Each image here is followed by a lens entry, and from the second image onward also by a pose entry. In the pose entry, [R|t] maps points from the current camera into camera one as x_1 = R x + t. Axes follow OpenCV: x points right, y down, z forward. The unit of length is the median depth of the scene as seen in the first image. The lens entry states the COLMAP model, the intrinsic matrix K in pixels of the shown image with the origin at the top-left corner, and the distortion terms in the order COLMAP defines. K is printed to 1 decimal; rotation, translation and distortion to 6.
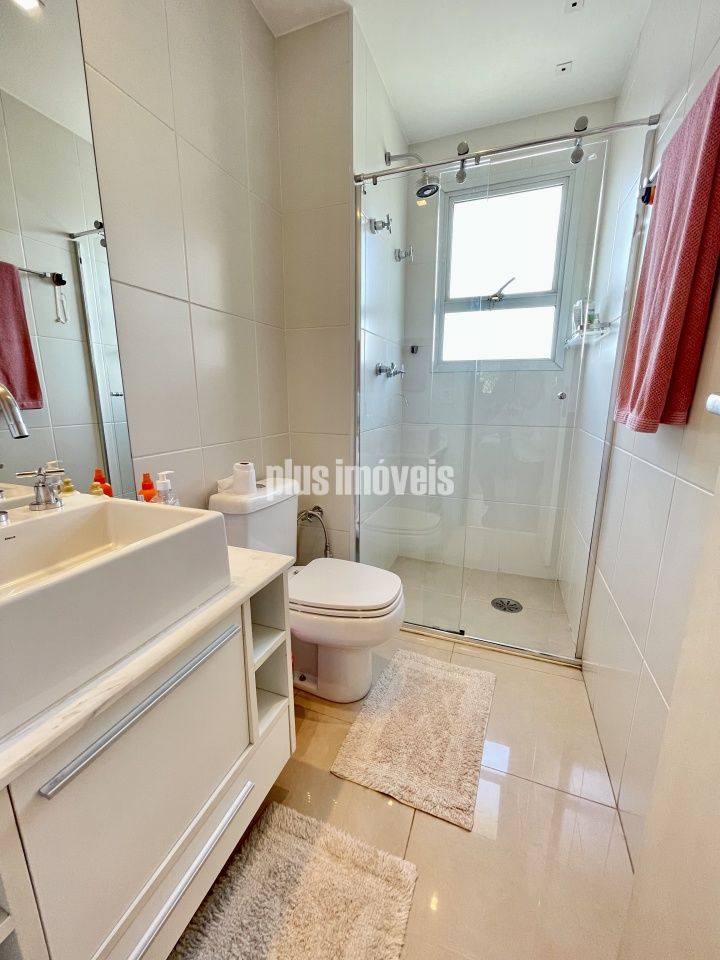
lens RADIAL K [[388.3, 0, 360.0], [0, 388.3, 480.0], [0, 0, 1]] dist [0.001148, 0.000247]
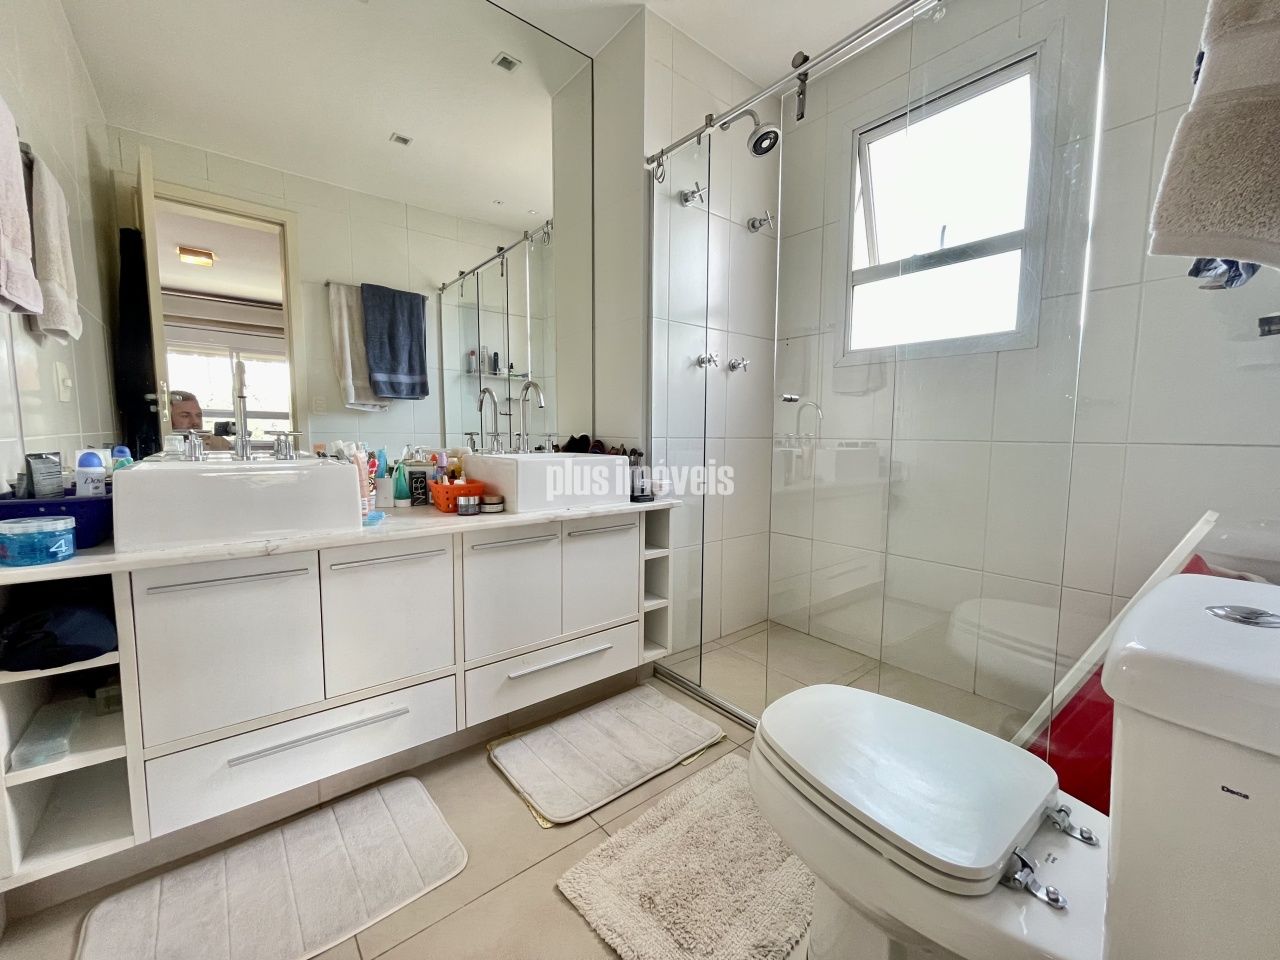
lens RADIAL K [[517.7, 0, 640.0], [0, 517.7, 480.0], [0, 0, 1]] dist [0.001148, 0.000247]
pose [[0.866508, 0.046780, -0.496966, 0.393950], [-0.110825, 0.988780, -0.100159, 0.075086], [0.486705, 0.141865, 0.861970, 0.021070]]
